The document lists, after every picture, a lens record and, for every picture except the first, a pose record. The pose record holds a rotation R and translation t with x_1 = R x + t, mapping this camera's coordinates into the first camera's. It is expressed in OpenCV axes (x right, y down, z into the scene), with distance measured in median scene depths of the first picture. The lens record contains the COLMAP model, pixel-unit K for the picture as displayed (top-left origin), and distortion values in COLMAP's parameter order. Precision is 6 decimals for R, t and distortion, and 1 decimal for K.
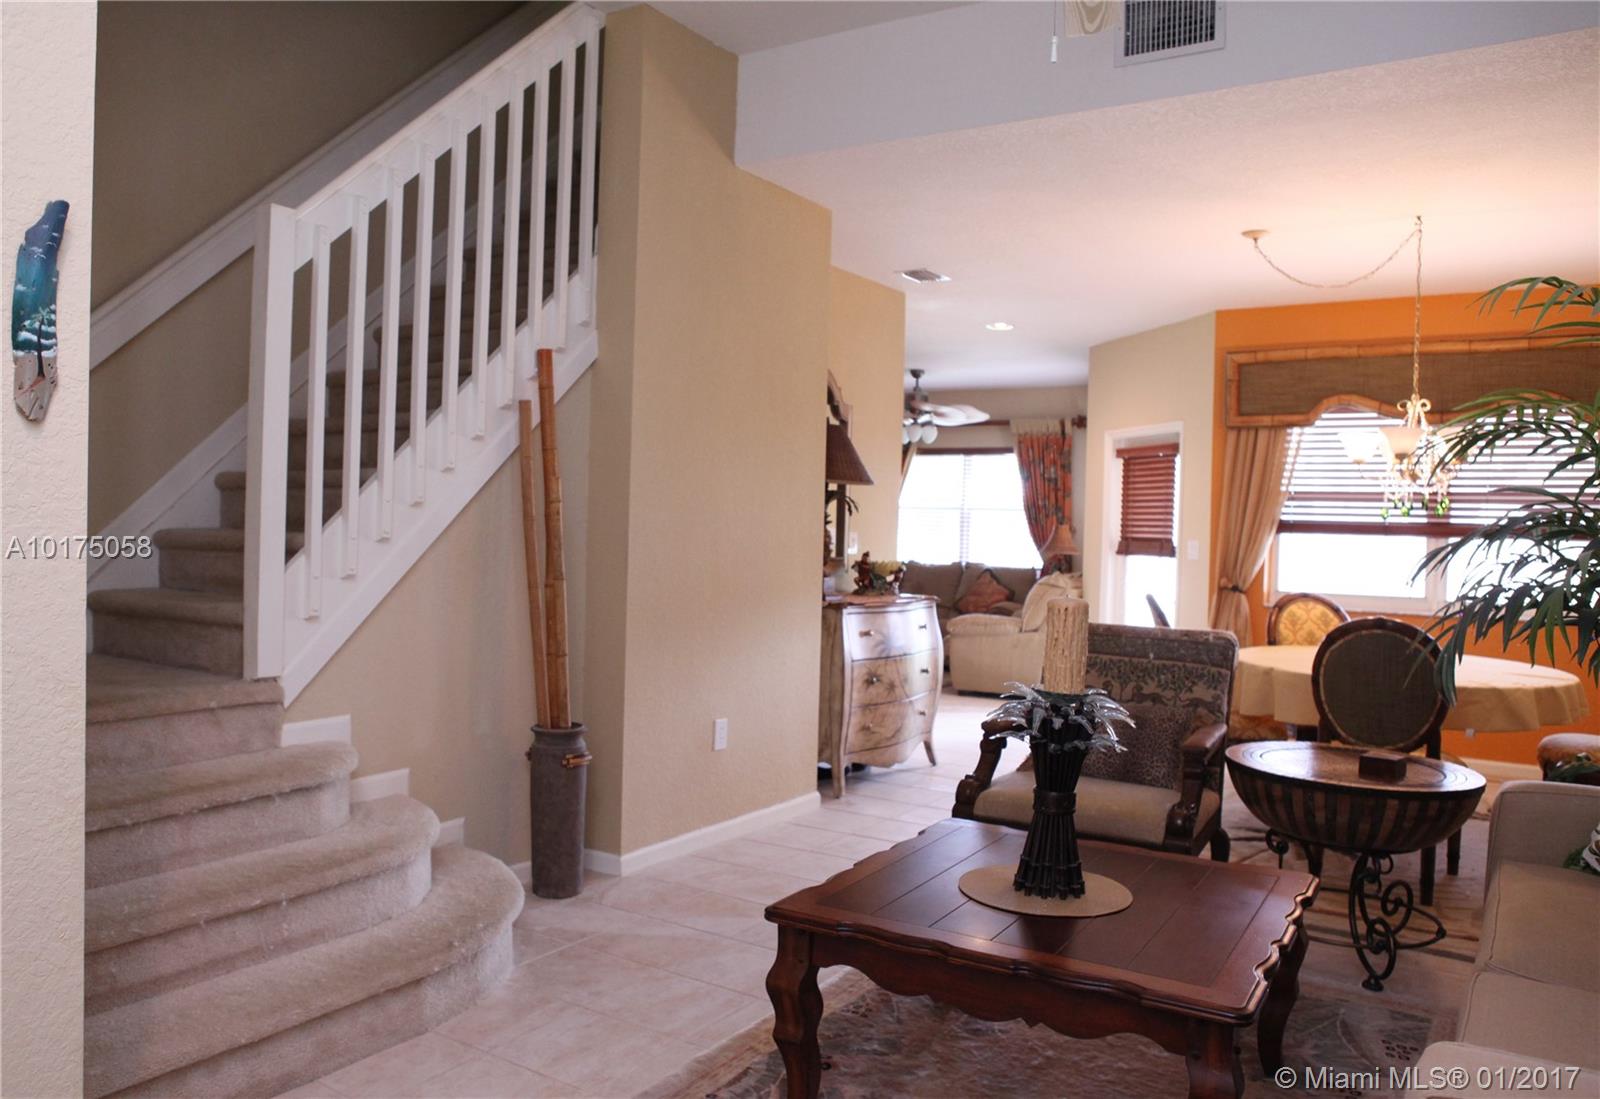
lens RADIAL K [[1177.4, 0, 800.0], [0, 1177.4, 549.5], [0, 0, 1]] dist [-0.009536, -0.001766]
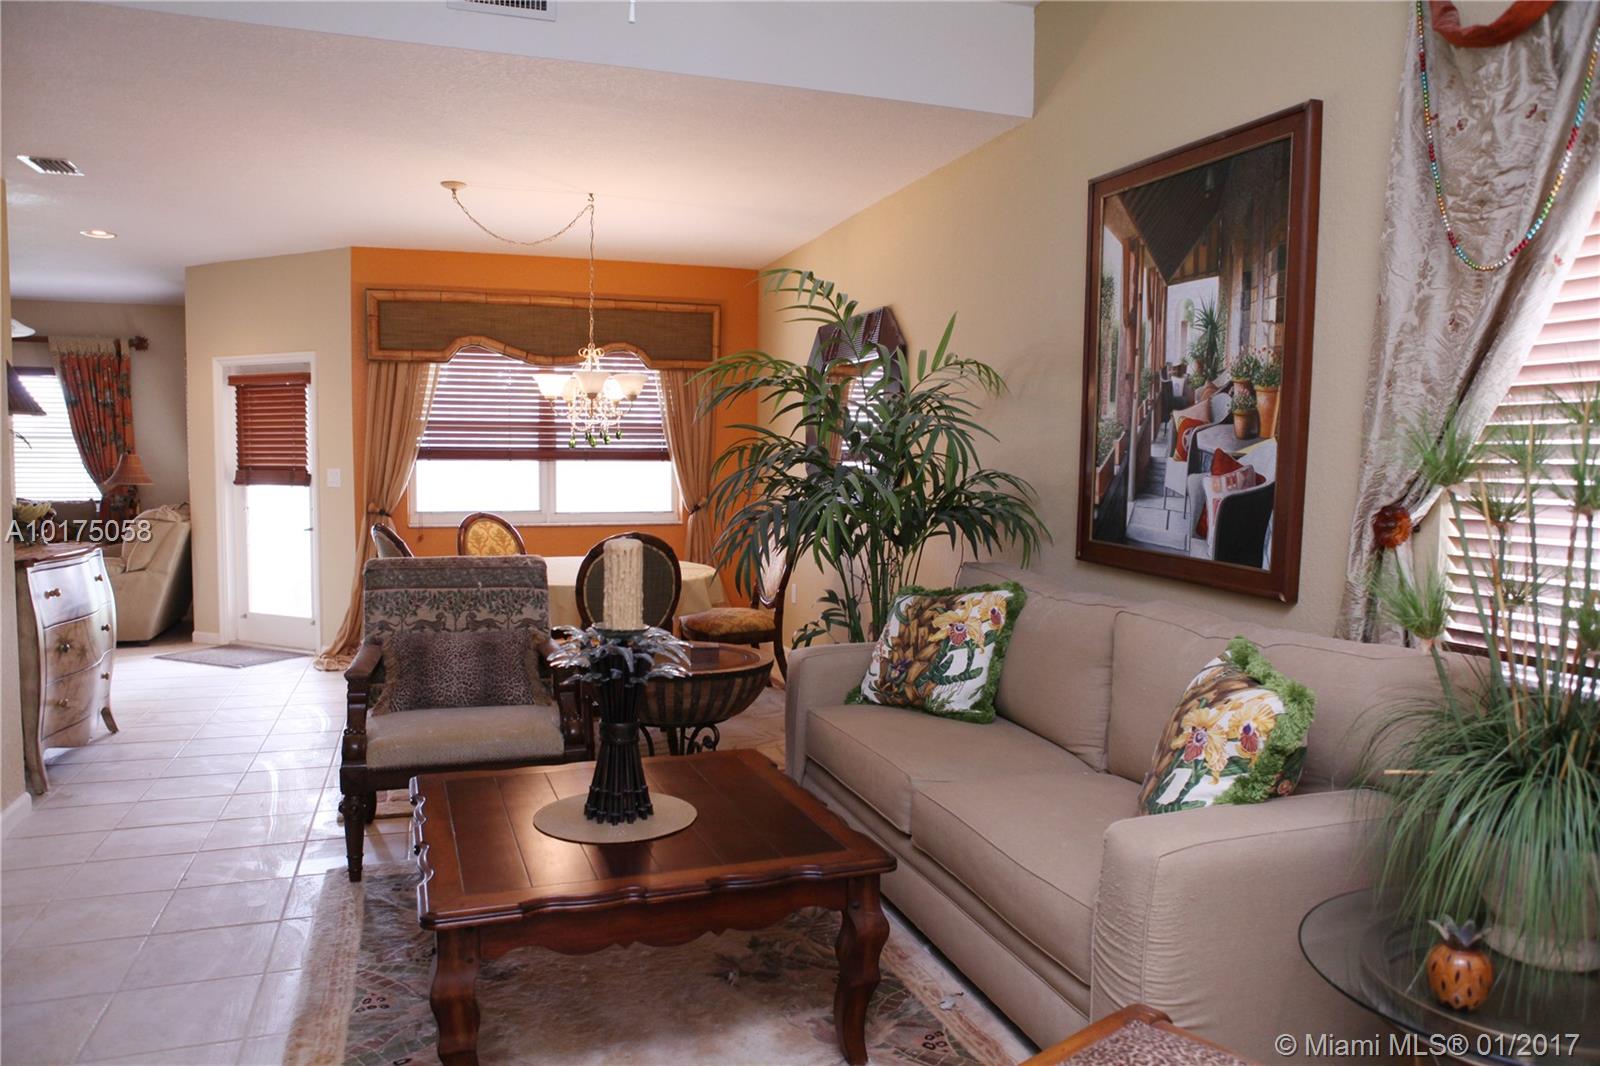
lens RADIAL K [[1082.9, 0, 800.0], [0, 1082.9, 533.0], [0, 0, 1]] dist [-0.103396, 0.077216]
pose [[0.636493, -0.073062, 0.767814, -0.141194], [0.025343, 0.996947, 0.073856, -0.010613], [-0.770866, -0.027550, 0.636401, 0.095365]]
